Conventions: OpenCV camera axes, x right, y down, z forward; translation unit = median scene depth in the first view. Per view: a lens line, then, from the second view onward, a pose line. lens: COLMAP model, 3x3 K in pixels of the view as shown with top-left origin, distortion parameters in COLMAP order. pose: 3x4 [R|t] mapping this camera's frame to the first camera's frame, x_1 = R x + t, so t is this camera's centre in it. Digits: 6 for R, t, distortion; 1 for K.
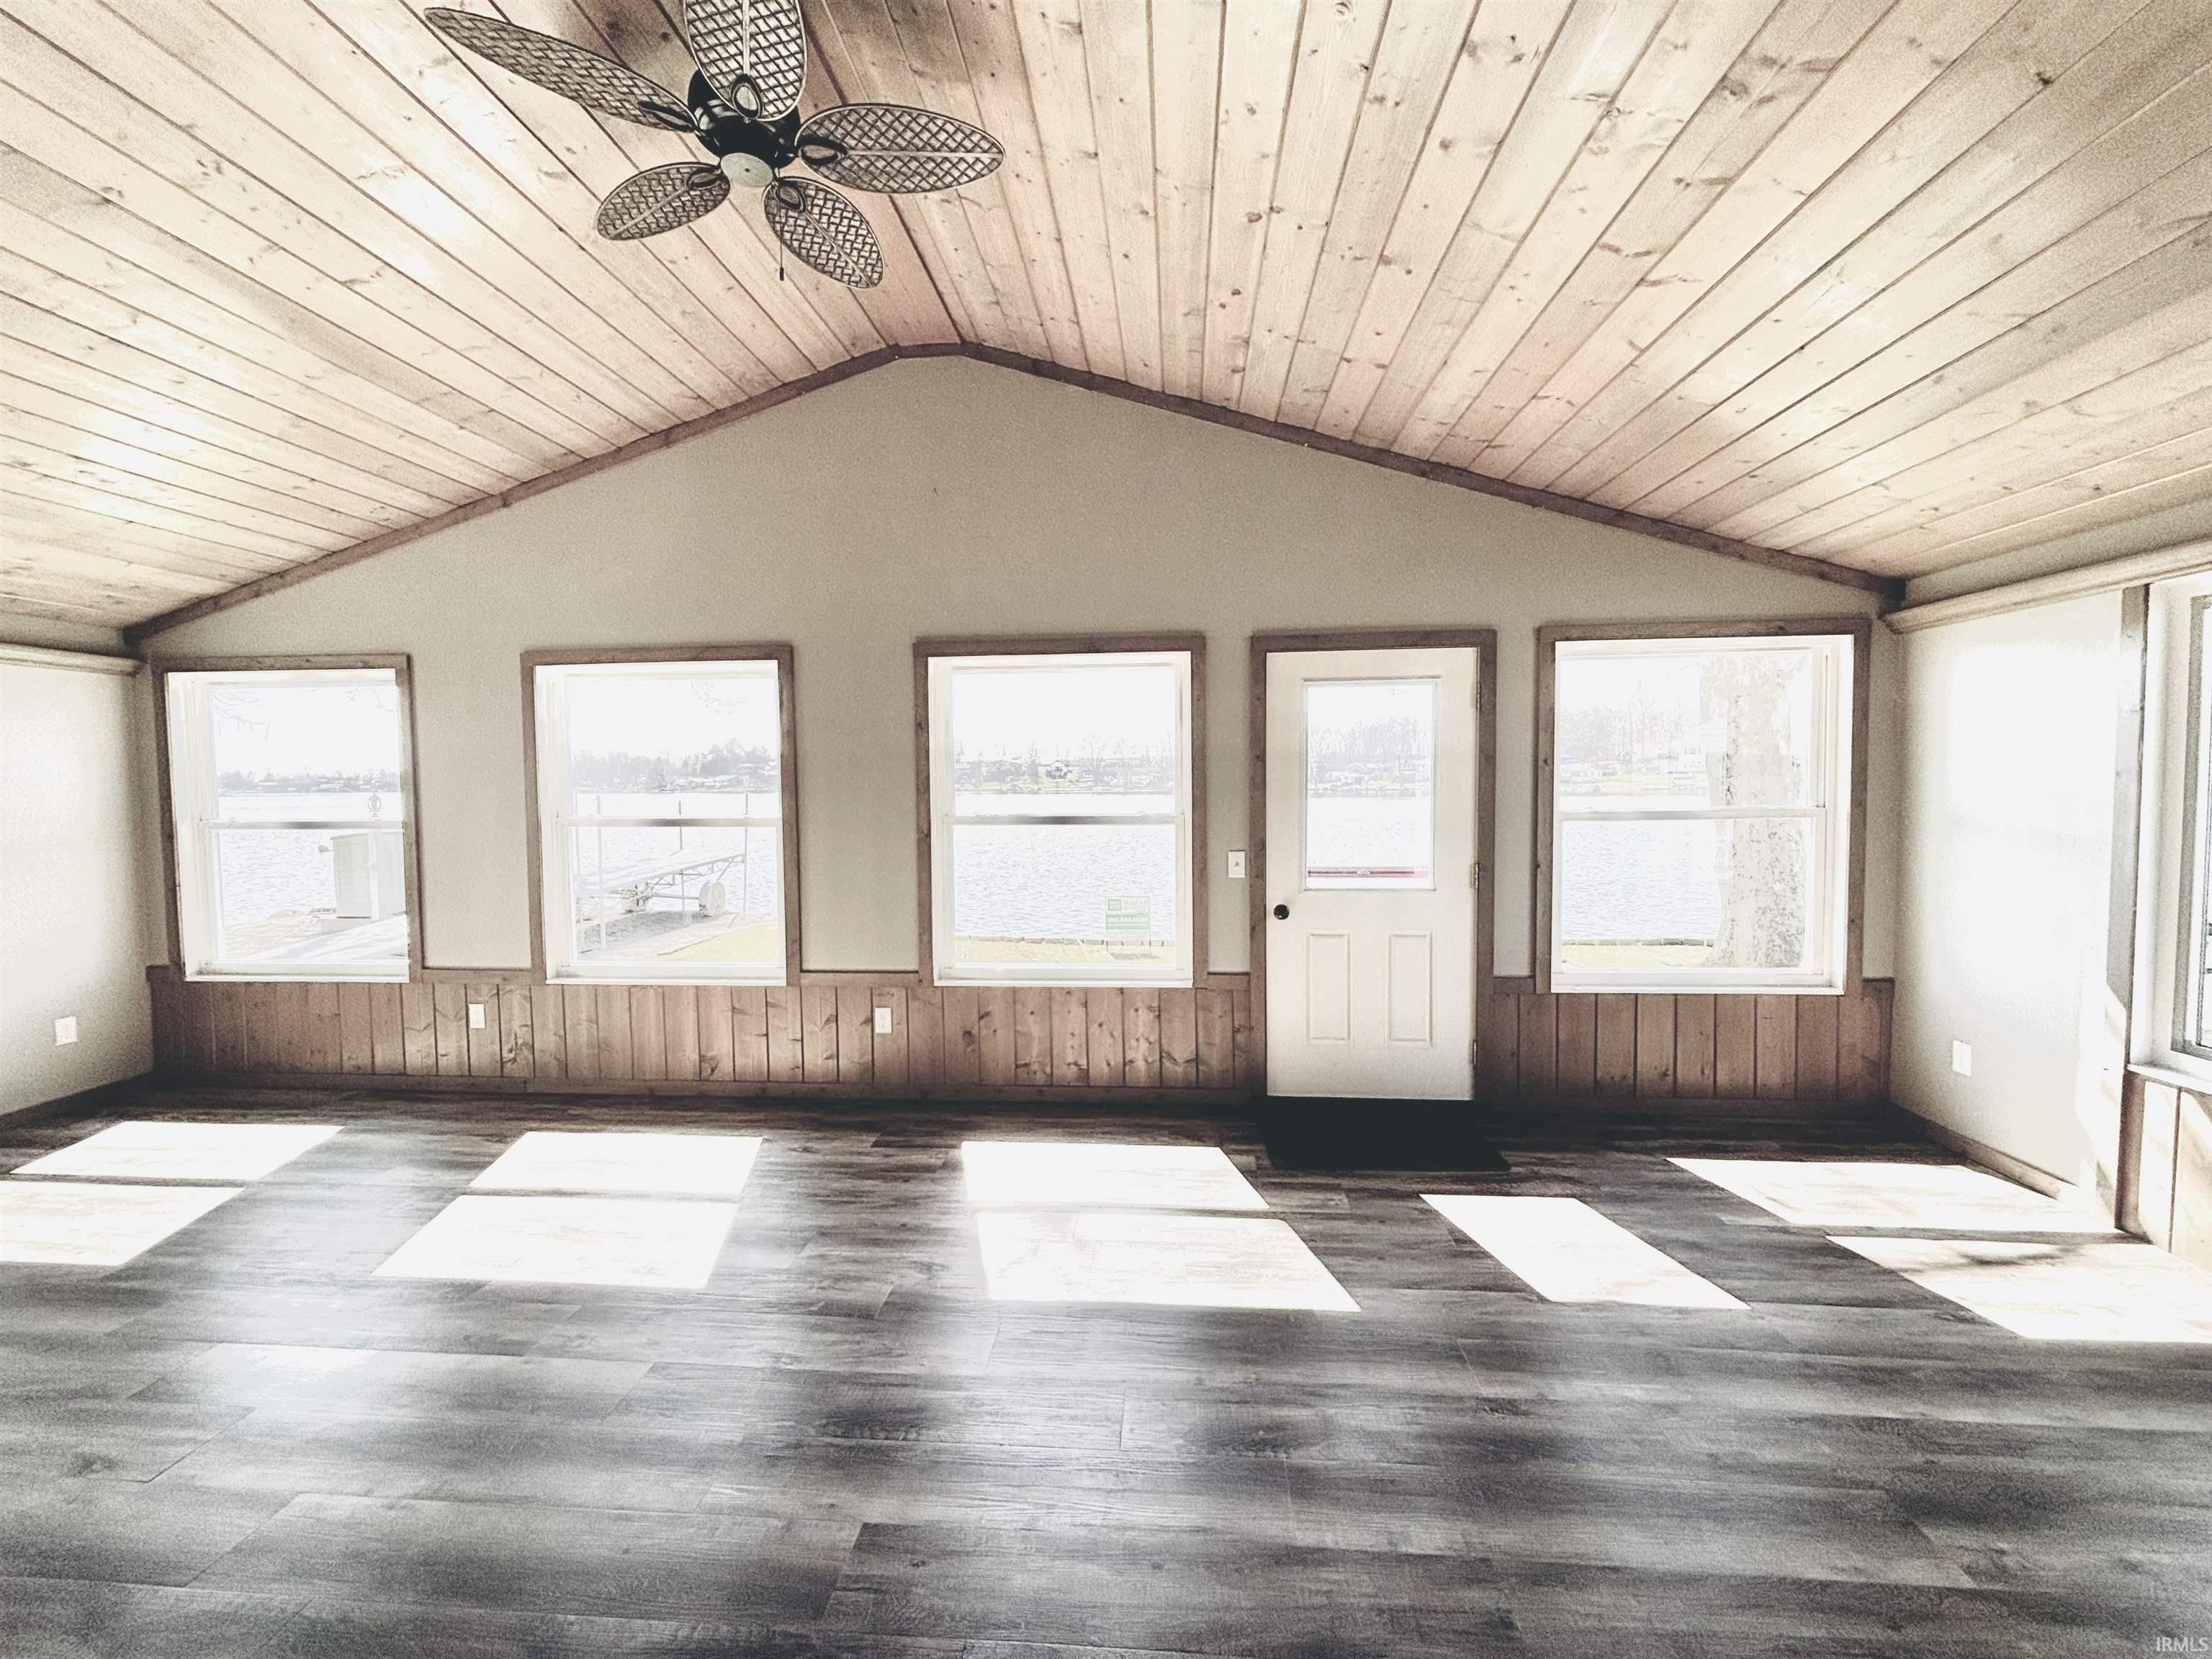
lens RADIAL K [[895.3, 0, 1102.5], [0, 895.3, 830.0], [0, 0, 1]] dist [0.001926, 0.000512]
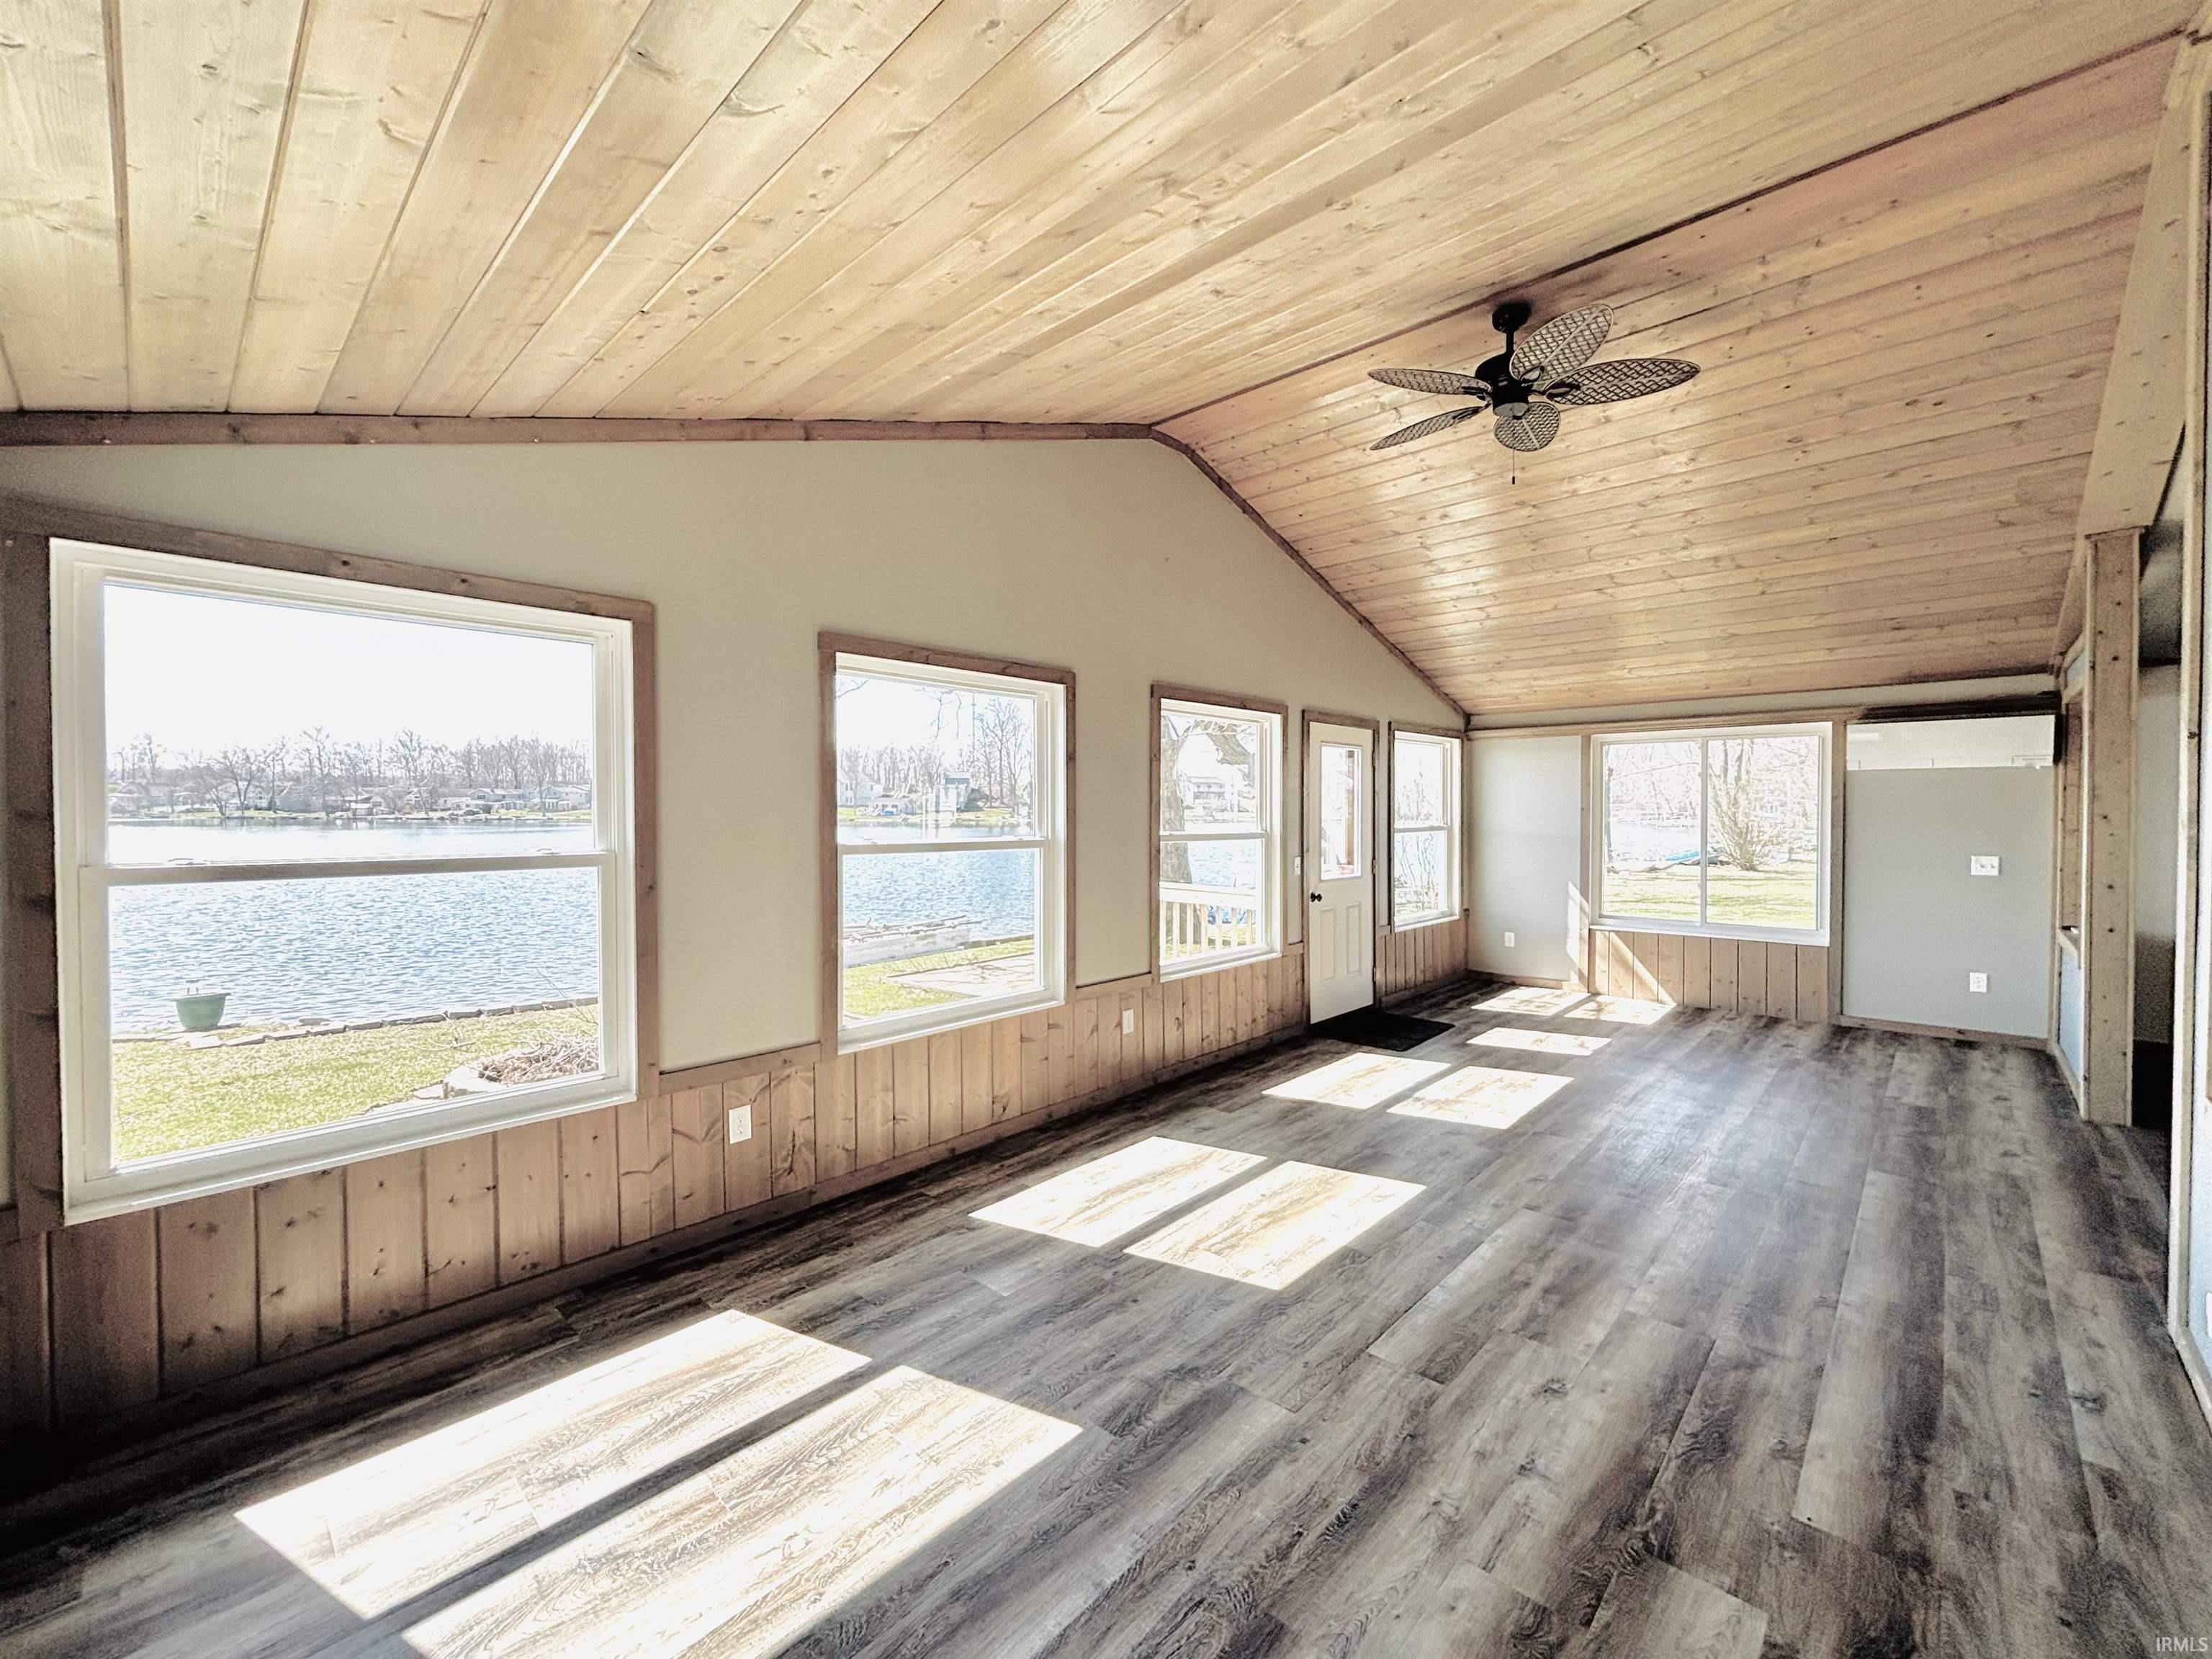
lens RADIAL K [[891.4, 0, 1115.8], [0, 891.4, 816.7], [0, 0, 1]] dist [0.020646, -0.000027]
pose [[0.619918, 0.004328, 0.784655, -1.161844], [0.033856, 0.998906, -0.032258, -0.003624], [-0.783936, 0.046563, 0.619093, 0.338299]]
